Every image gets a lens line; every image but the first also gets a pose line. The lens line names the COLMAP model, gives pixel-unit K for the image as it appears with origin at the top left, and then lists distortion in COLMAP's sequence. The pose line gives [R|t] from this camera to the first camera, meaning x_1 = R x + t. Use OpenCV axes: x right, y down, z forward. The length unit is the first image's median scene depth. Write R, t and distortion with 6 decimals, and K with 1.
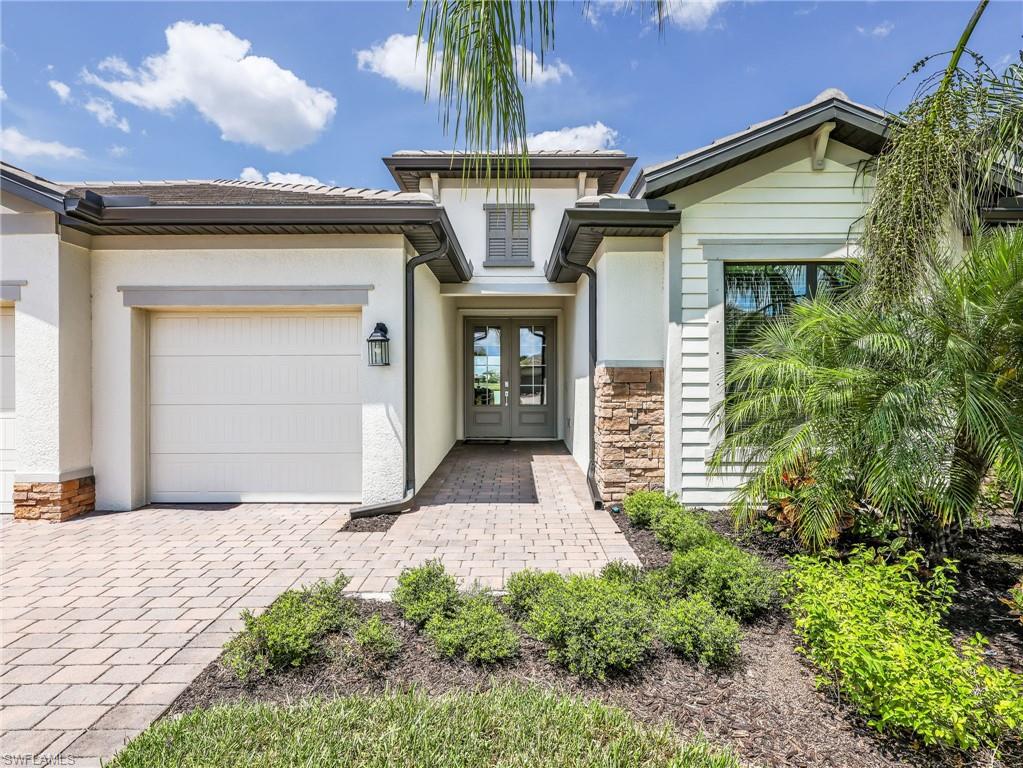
lens RADIAL K [[536.8, 0, 513.3], [0, 536.8, 383.0], [0, 0, 1]] dist [-0.003402, 0.000468]
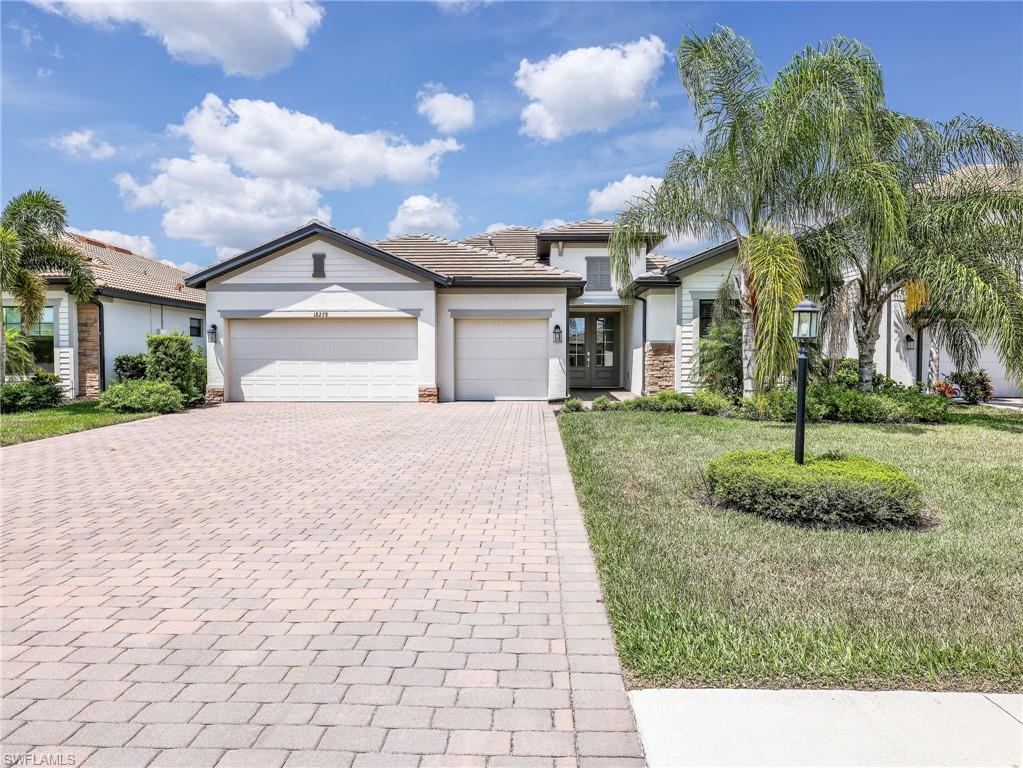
lens RADIAL K [[705.8, 0, 514.4], [0, 705.8, 379.8], [0, 0, 1]] dist [0.104731, 0.001088]
pose [[0.999856, 0.003088, -0.016696, -0.380457], [-0.002704, 0.999731, 0.023019, 0.062712], [0.016763, -0.022970, 0.999596, -2.176549]]
